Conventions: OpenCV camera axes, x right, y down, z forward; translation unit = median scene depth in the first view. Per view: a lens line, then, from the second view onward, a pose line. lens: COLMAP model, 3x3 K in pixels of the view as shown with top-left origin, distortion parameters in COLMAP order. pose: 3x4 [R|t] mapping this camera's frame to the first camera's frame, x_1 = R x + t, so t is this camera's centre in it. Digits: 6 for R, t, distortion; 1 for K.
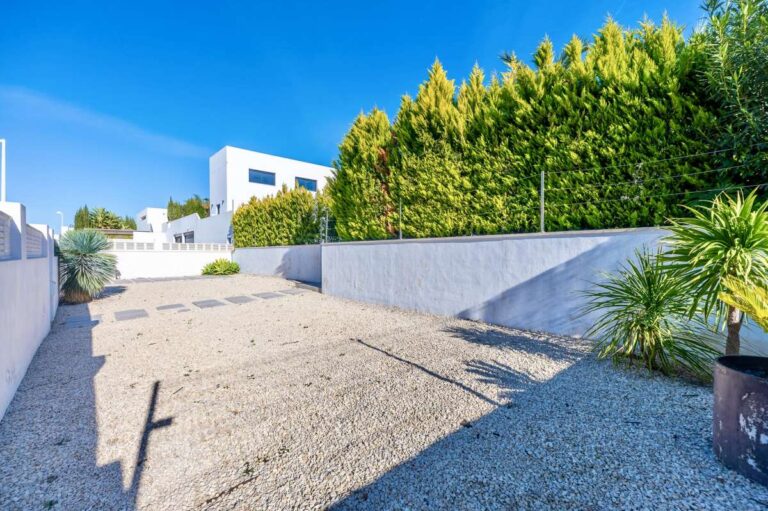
lens RADIAL K [[336.7, 0, 379.3], [0, 336.7, 252.7], [0, 0, 1]] dist [-0.000426, -0.000038]
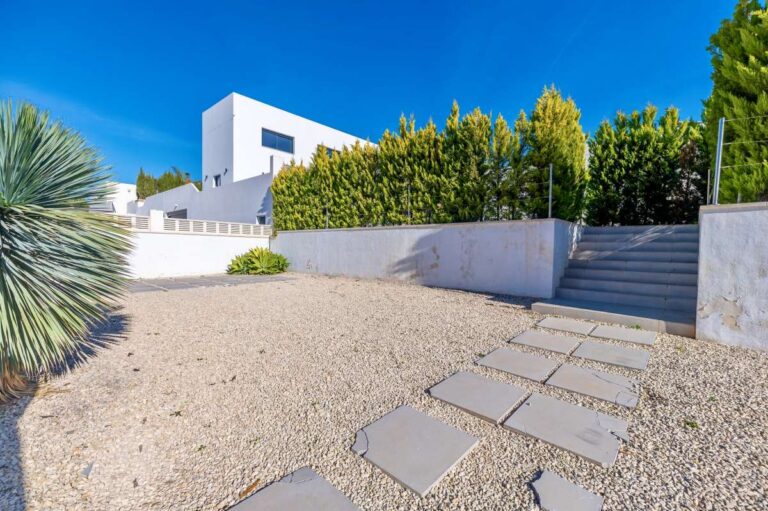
lens RADIAL K [[336.7, 0, 379.3], [0, 336.7, 252.7], [0, 0, 1]] dist [-0.000426, -0.000038]
pose [[0.994876, 0.015305, 0.099938, -0.283496], [-0.017008, 0.999724, 0.016211, 0.012096], [-0.099663, -0.017827, 0.994862, 0.329454]]
